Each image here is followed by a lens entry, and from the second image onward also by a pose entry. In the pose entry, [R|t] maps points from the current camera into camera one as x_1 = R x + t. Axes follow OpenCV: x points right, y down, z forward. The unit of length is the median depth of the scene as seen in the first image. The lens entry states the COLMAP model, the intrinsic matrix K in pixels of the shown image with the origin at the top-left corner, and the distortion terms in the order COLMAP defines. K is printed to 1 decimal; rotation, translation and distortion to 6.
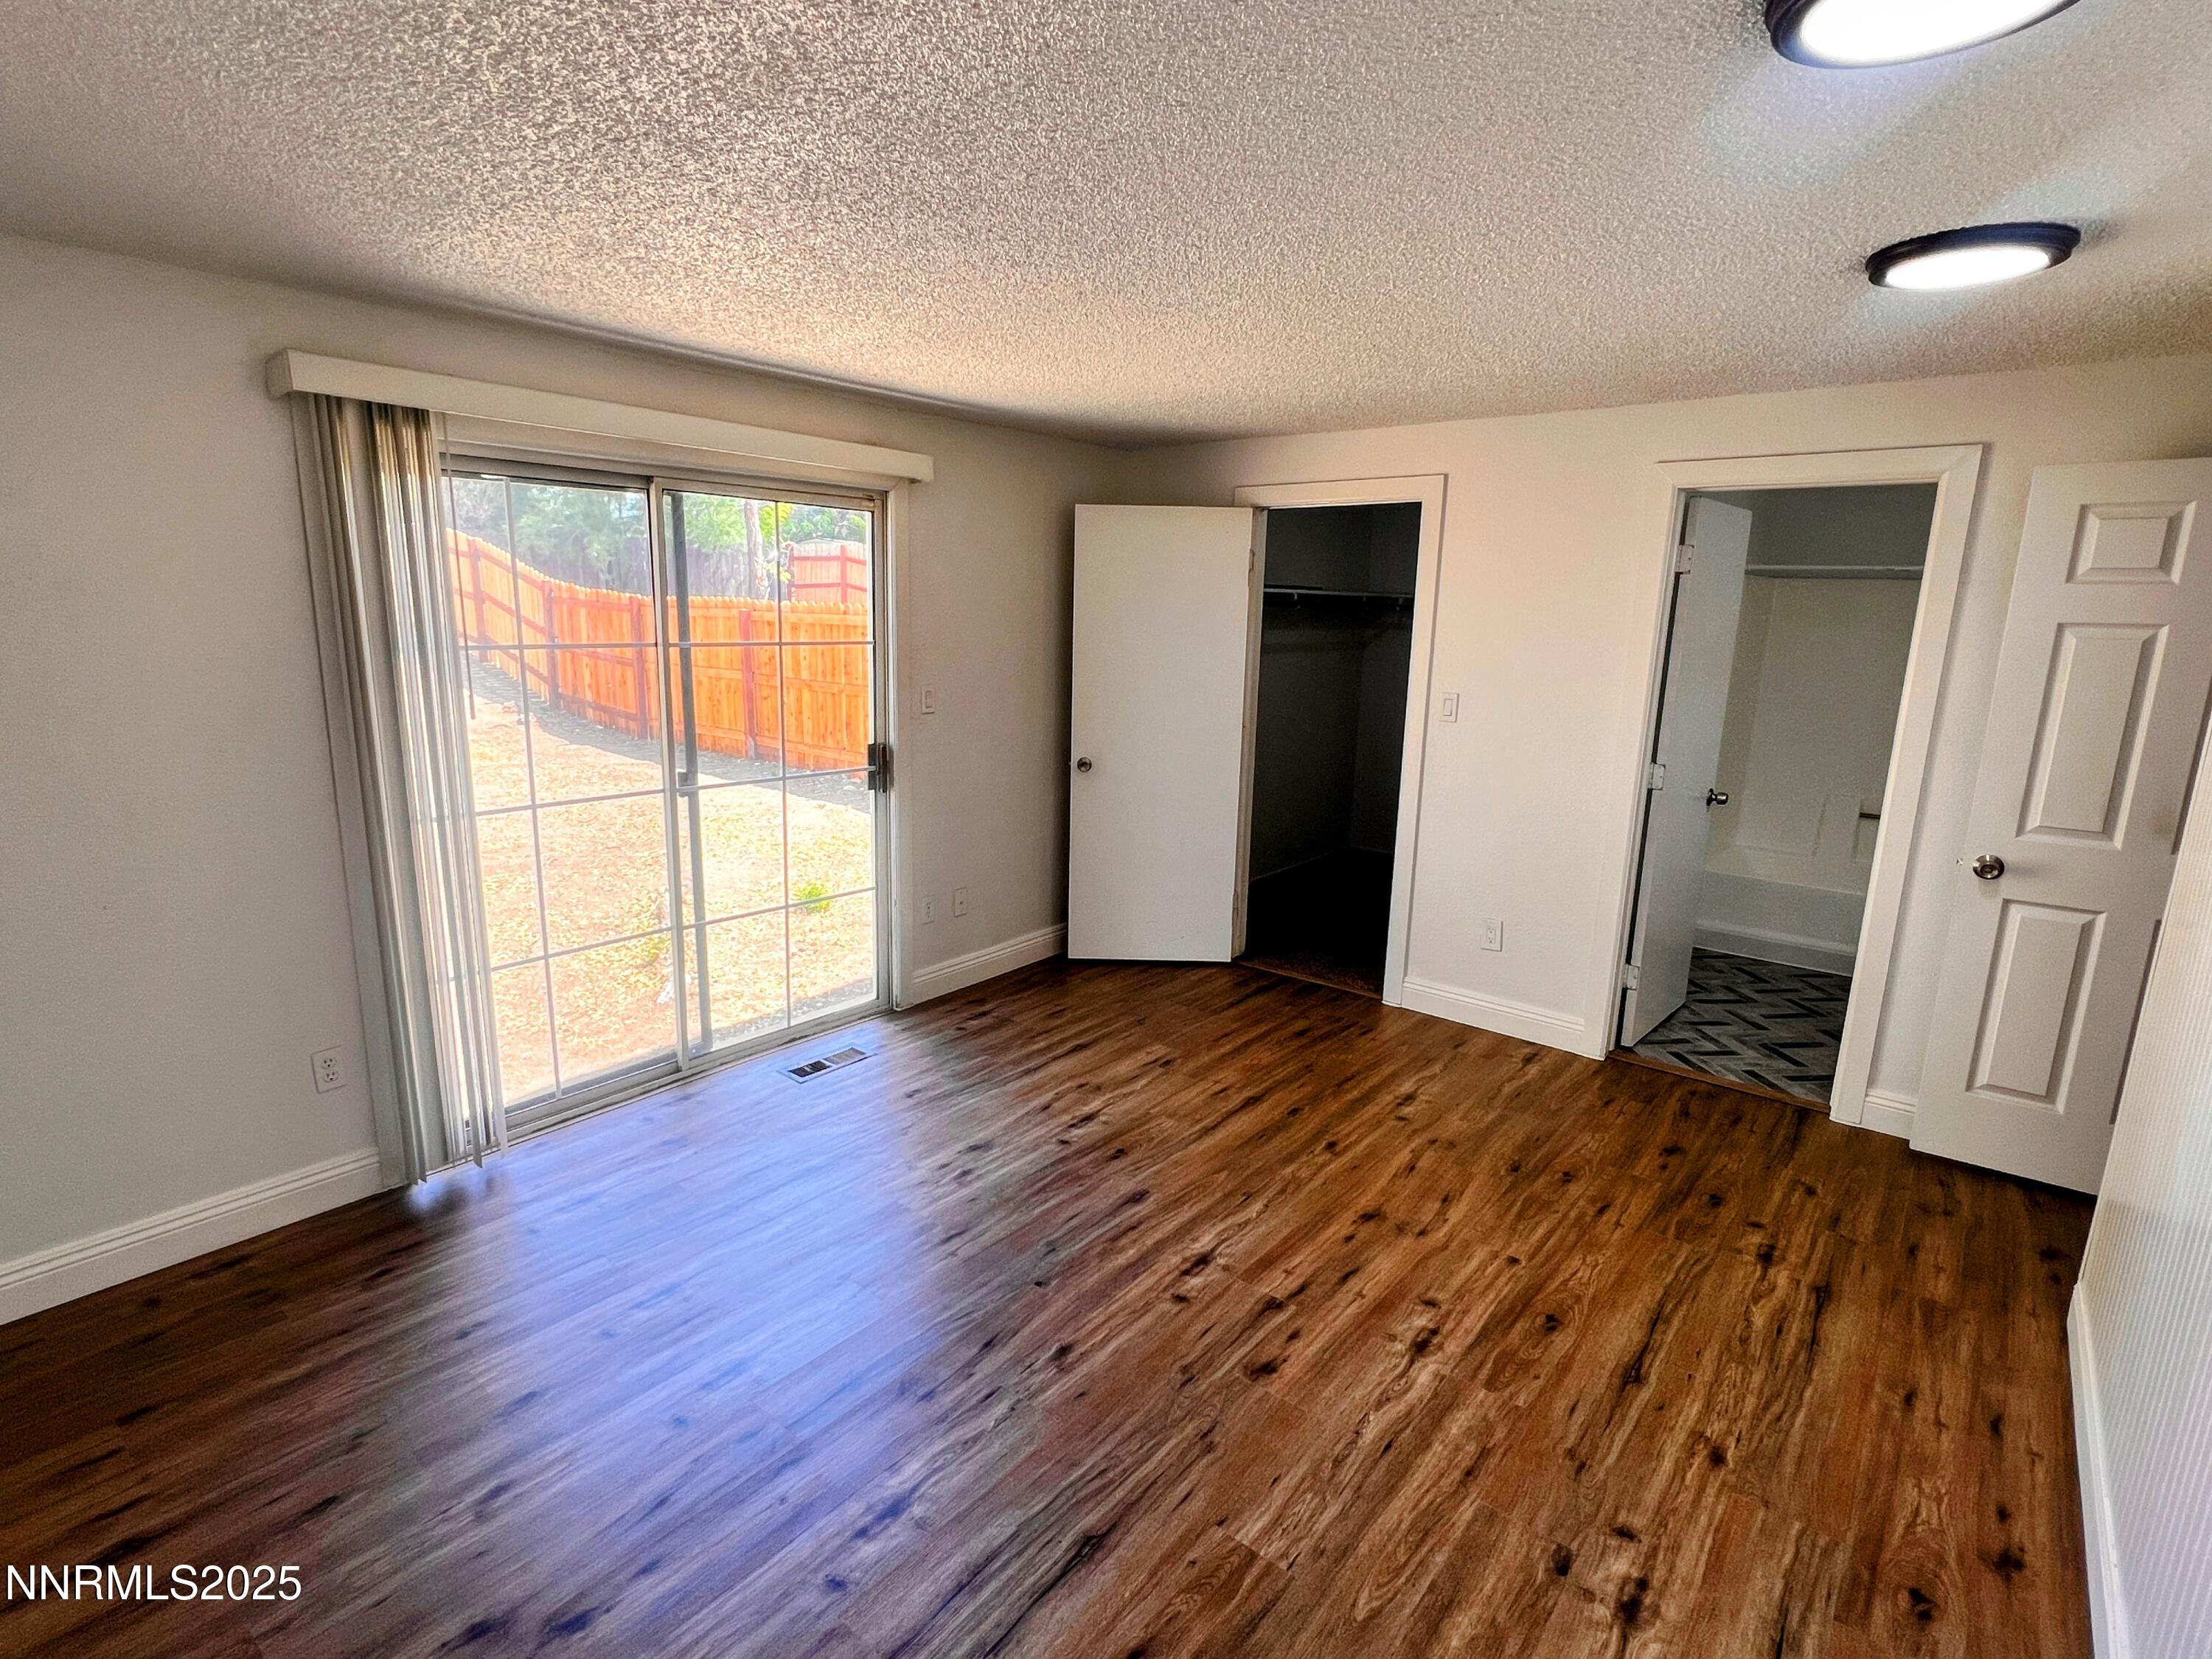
lens RADIAL K [[1069.0, 0, 1106.0], [0, 1069.0, 829.5], [0, 0, 1]] dist [-0.014817, 0.000136]
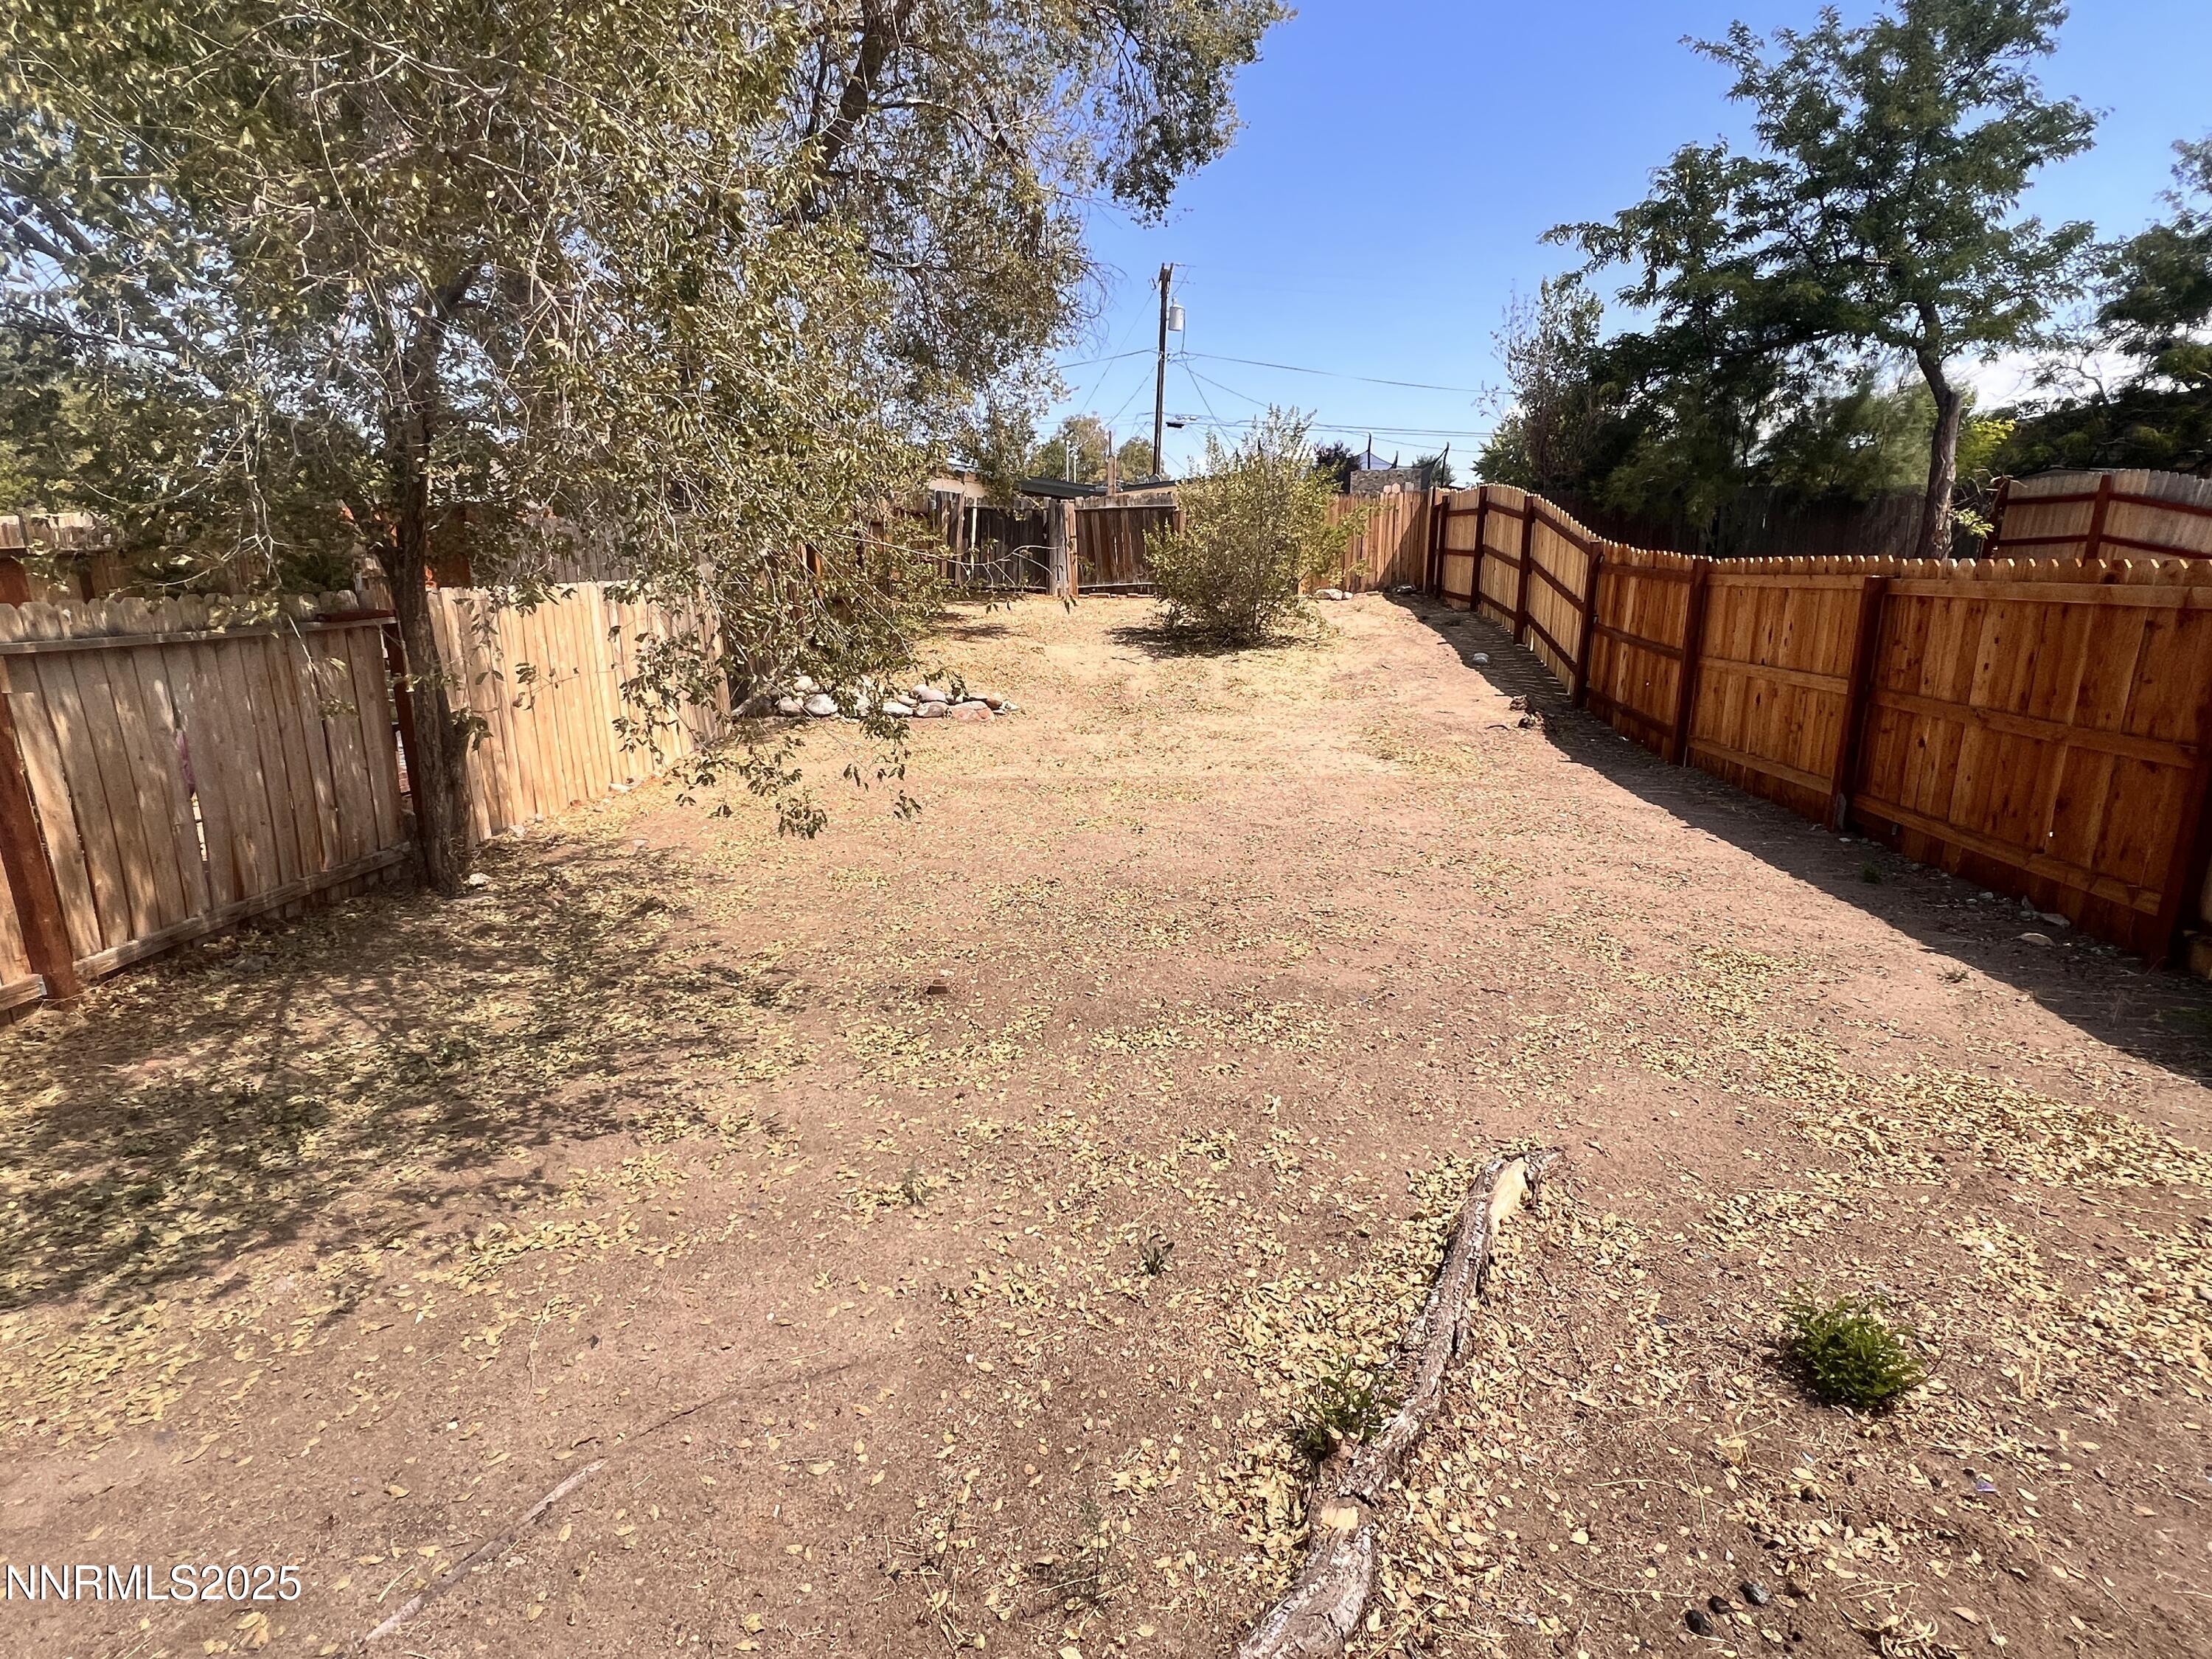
lens RADIAL K [[1060.9, 0, 1106.0], [0, 1060.9, 829.5], [0, 0, 1]] dist [0.000994, -0.000020]
pose [[0.573356, 0.178184, -0.799696, -0.077501], [-0.157608, 0.981822, 0.105765, -0.054207], [0.804004, 0.065398, 0.591017, 0.271536]]
